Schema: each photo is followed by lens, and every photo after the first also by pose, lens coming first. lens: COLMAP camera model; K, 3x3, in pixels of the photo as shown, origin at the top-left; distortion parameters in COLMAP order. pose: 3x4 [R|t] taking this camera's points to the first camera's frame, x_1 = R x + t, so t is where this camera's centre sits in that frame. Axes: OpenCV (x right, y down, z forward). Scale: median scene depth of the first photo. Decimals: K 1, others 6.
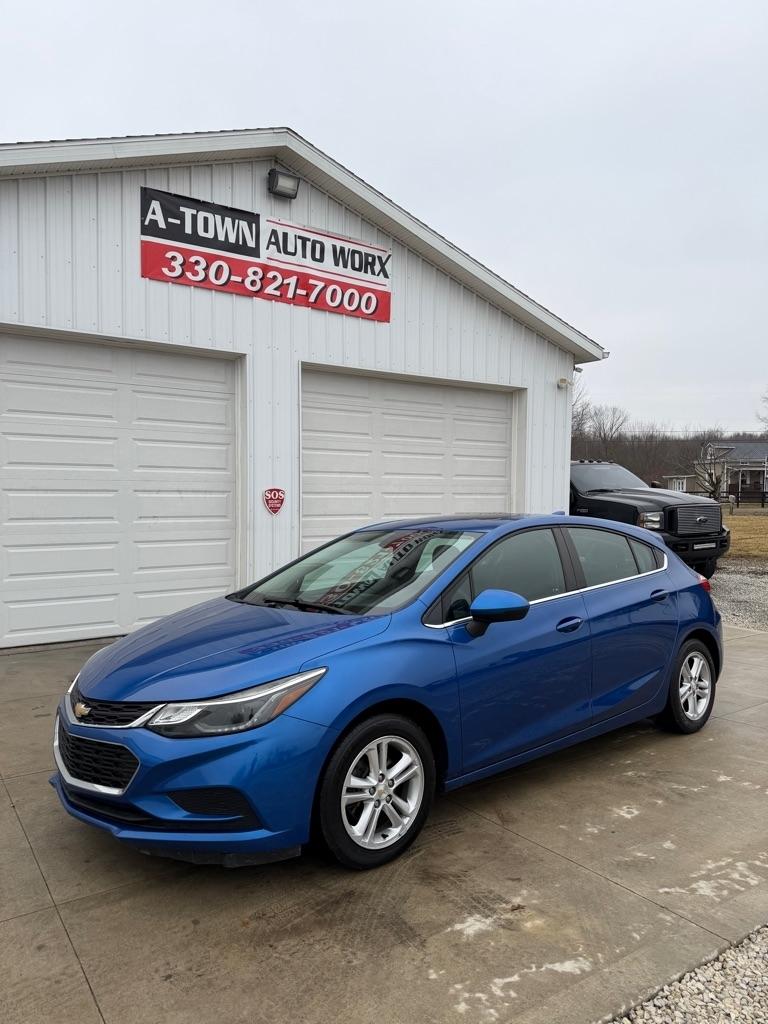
lens RADIAL K [[788.2, 0, 424.2], [0, 788.2, 512.6], [0, 0, 1]] dist [0.052192, -0.144414]
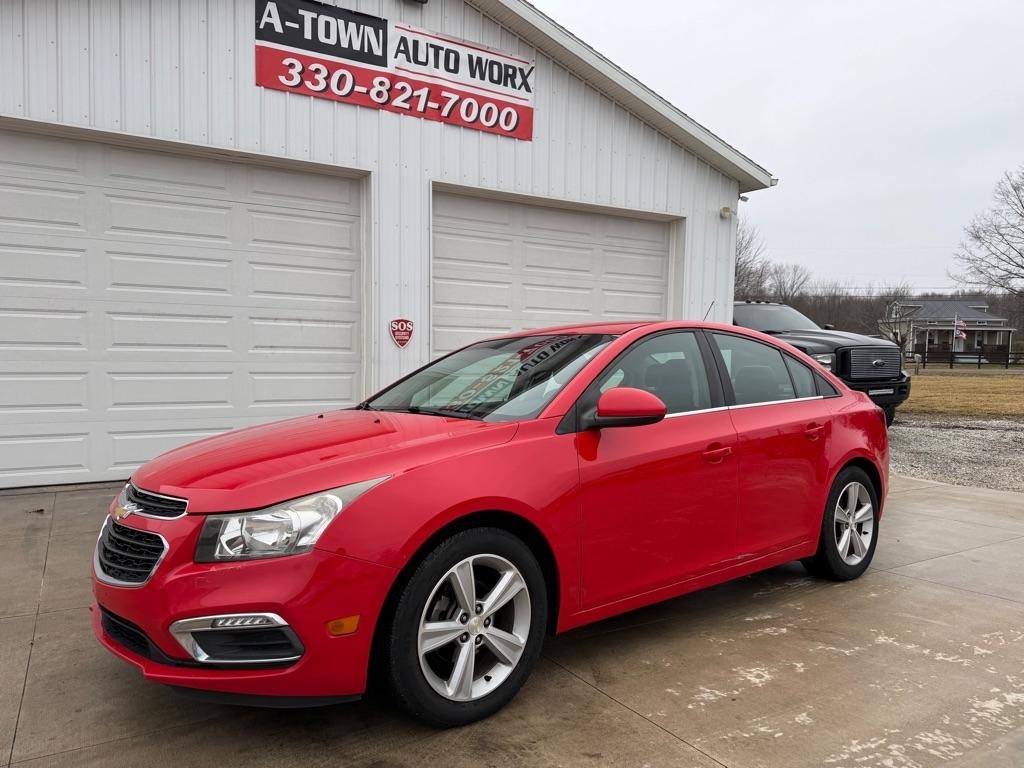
lens RADIAL K [[803.6, 0, 540.8], [0, 803.6, 389.8], [0, 0, 1]] dist [-0.013232, -0.004136]
pose [[0.997538, 0.010536, -0.069327, 0.038325], [-0.009030, 0.999717, 0.022002, 0.030390], [0.069539, -0.021322, 0.997351, 0.075546]]
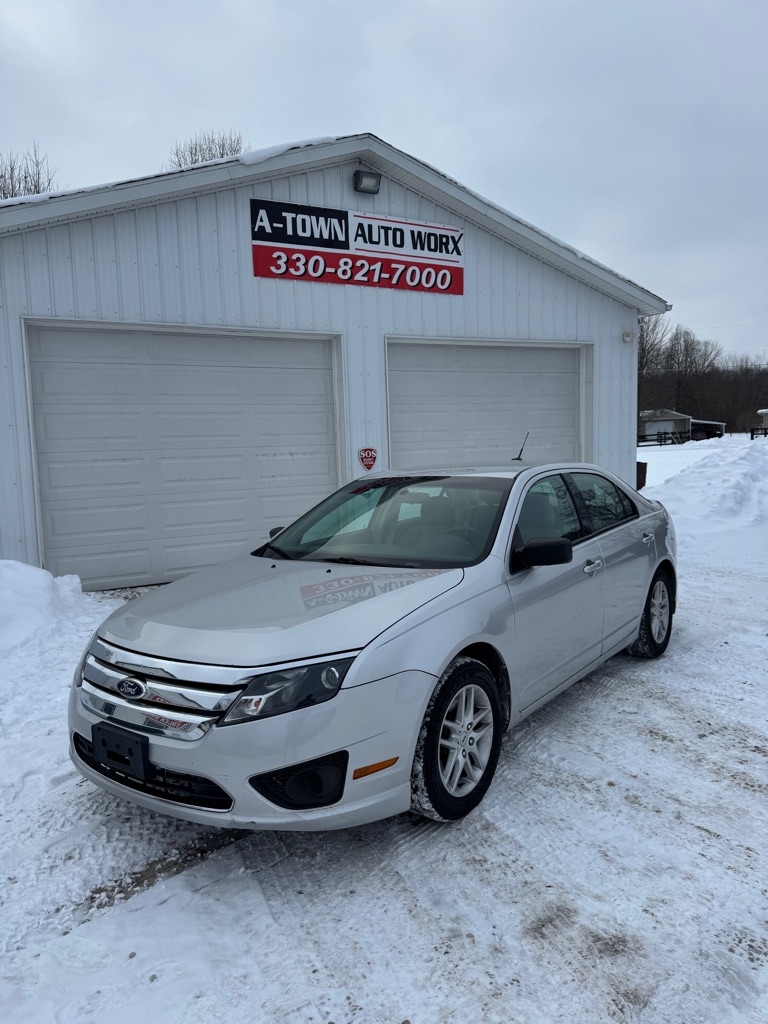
lens RADIAL K [[779.8, 0, 384.0], [0, 779.8, 512.0], [0, 0, 1]] dist [0.011928, -0.001864]
pose [[0.987864, -0.022846, -0.153634, 0.009408], [0.033045, 0.997392, 0.064163, -0.009808], [0.151767, -0.068462, 0.986042, -0.144284]]
